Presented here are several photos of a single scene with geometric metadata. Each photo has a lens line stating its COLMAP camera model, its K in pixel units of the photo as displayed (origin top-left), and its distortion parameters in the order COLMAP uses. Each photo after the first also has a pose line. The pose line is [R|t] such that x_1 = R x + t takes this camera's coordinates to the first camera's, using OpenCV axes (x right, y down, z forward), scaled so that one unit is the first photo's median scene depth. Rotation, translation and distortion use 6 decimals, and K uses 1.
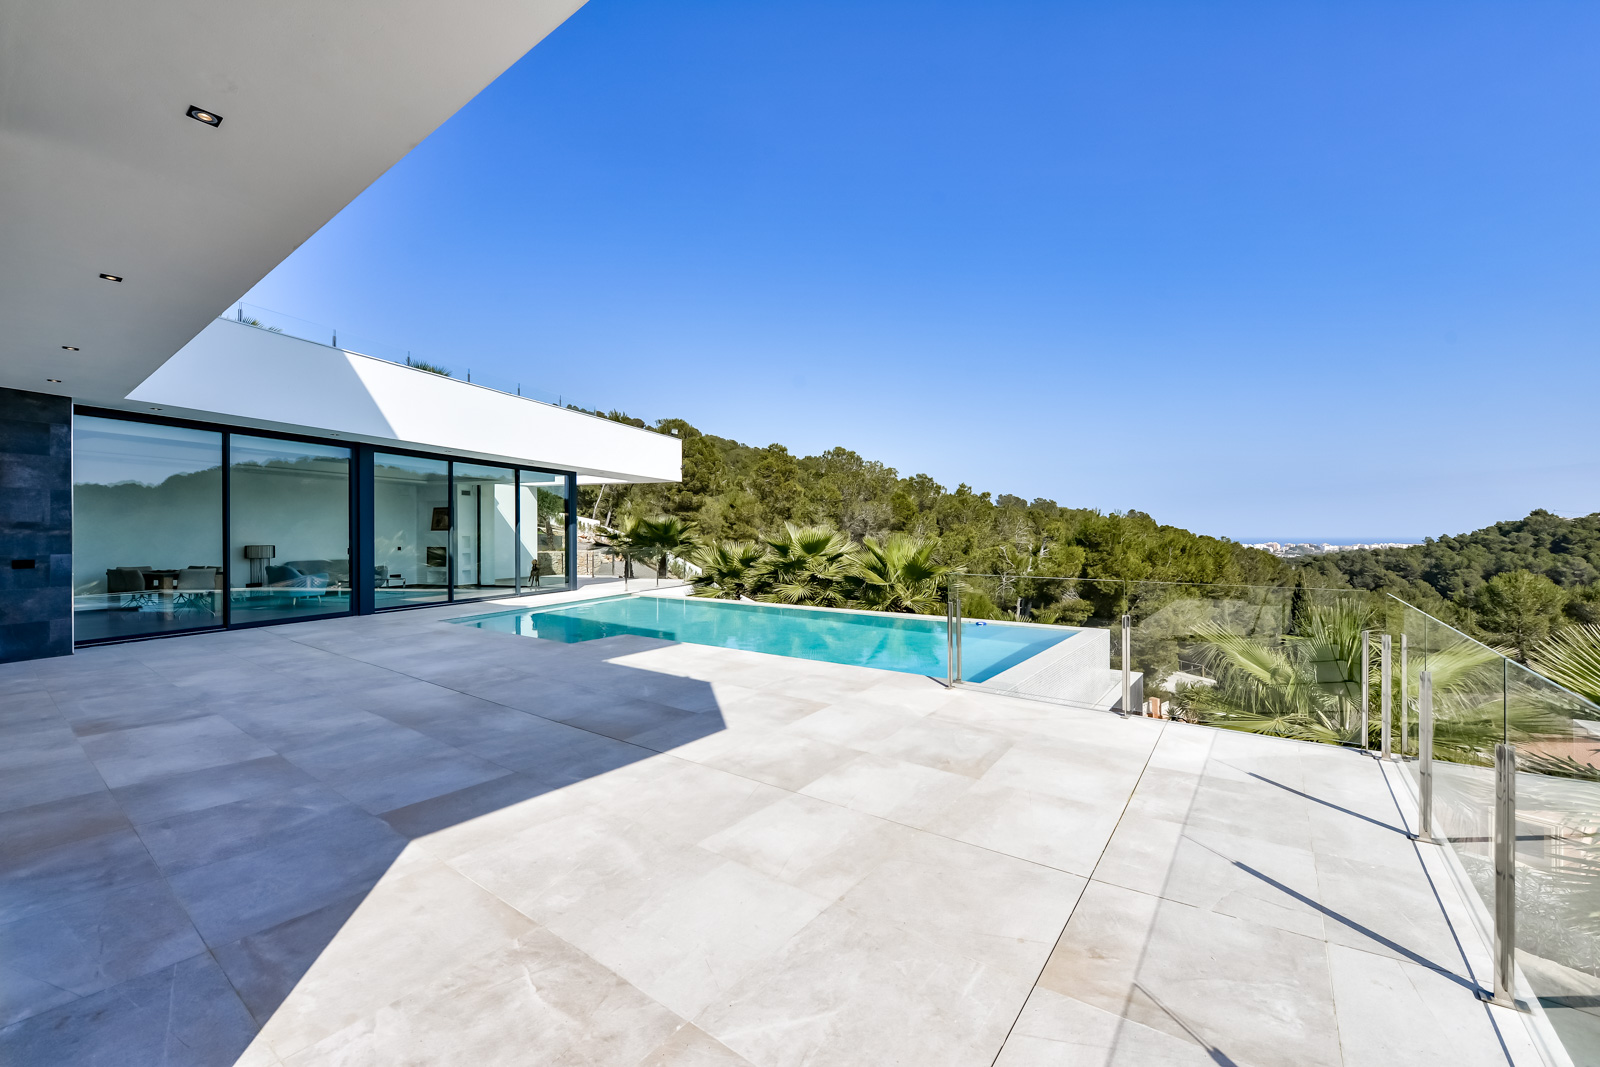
lens RADIAL K [[636.3, 0, 804.3], [0, 636.3, 532.8], [0, 0, 1]] dist [-0.006676, -0.001351]
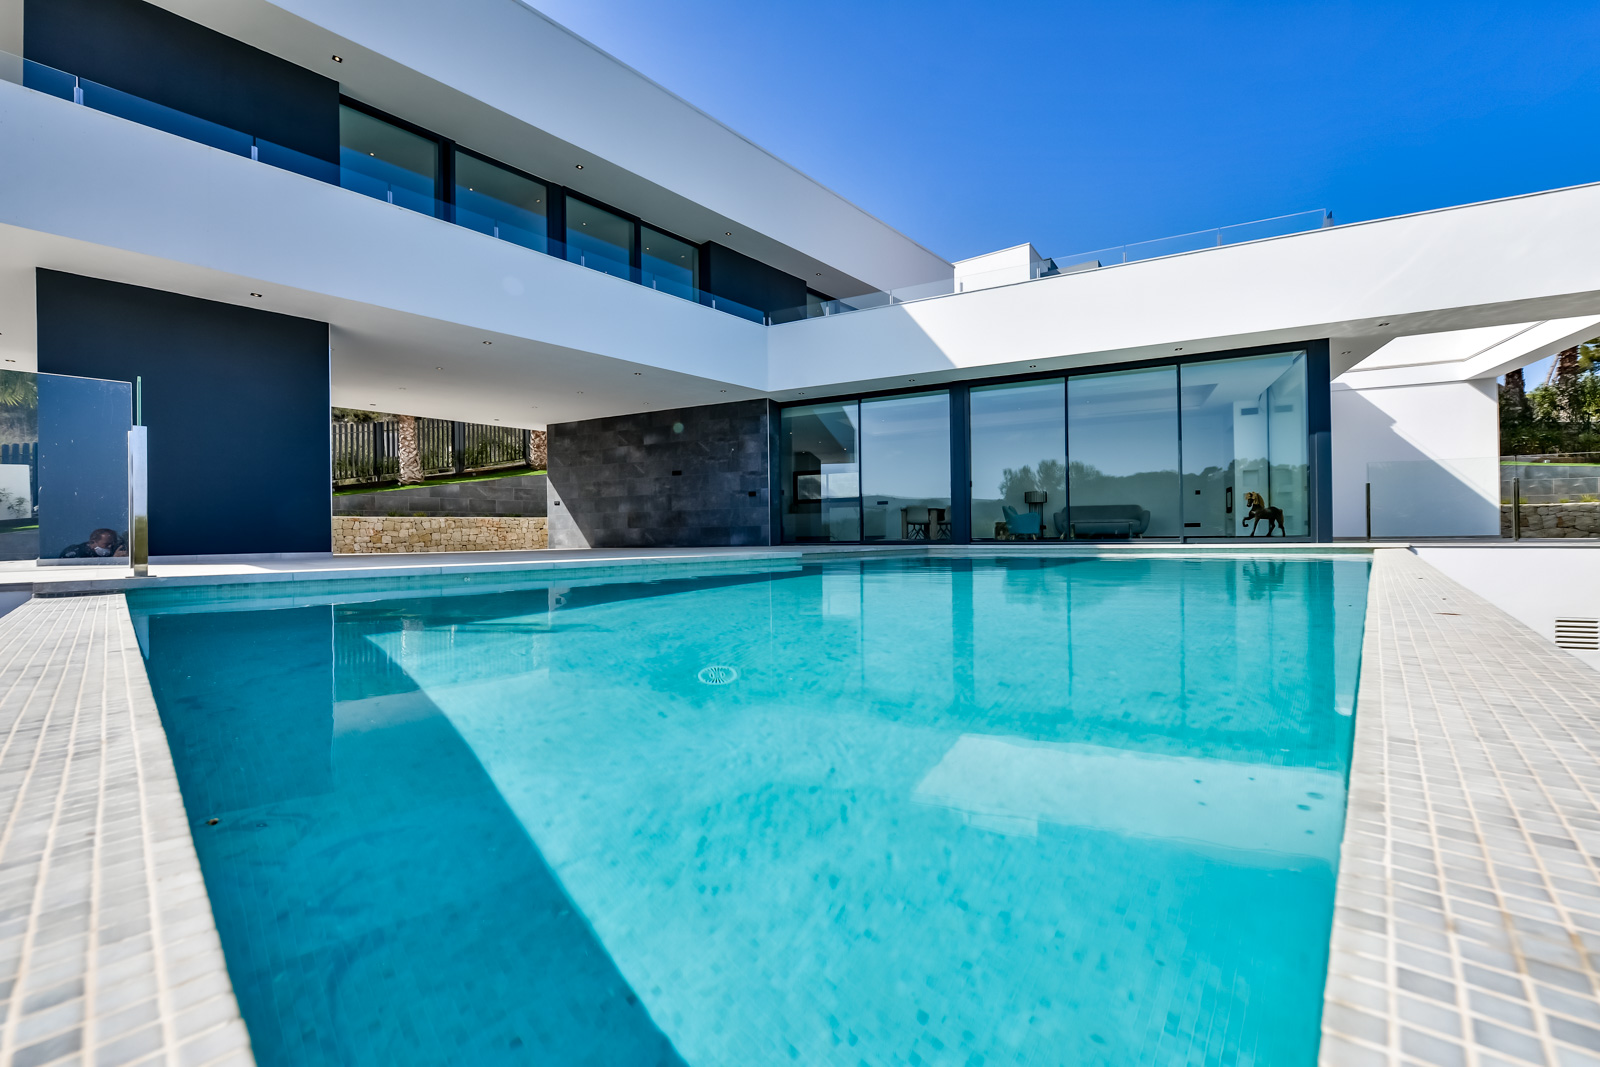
lens RADIAL K [[636.3, 0, 796.7], [0, 636.3, 534.0], [0, 0, 1]] dist [-0.006676, -0.001351]
pose [[-0.110709, -0.000635, -0.993853, 0.793012], [0.015794, 0.999872, -0.002398, 0.229817], [0.993727, -0.015963, -0.110685, 1.760388]]
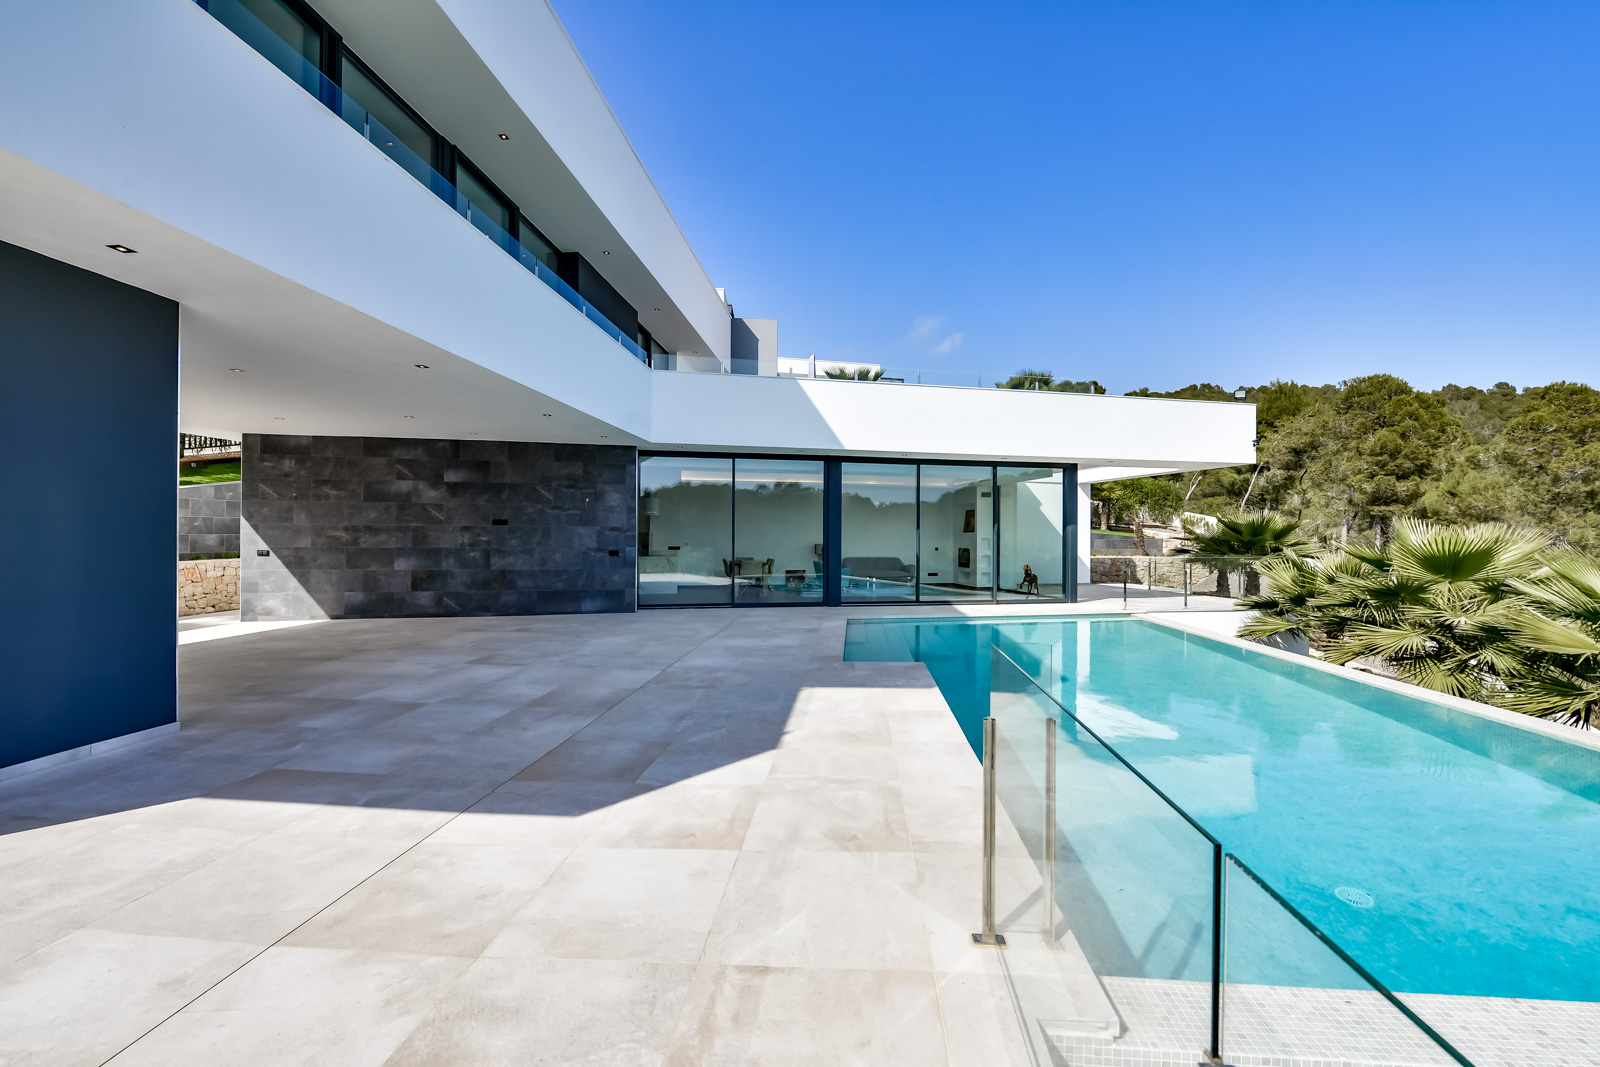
lens RADIAL K [[636.3, 0, 802.1], [0, 636.3, 534.8], [0, 0, 1]] dist [-0.006676, -0.001351]
pose [[0.520947, 0.003765, -0.853581, 0.525189], [-0.003803, 0.999991, 0.002090, -0.002744], [0.853580, 0.002158, 0.520957, 0.741987]]
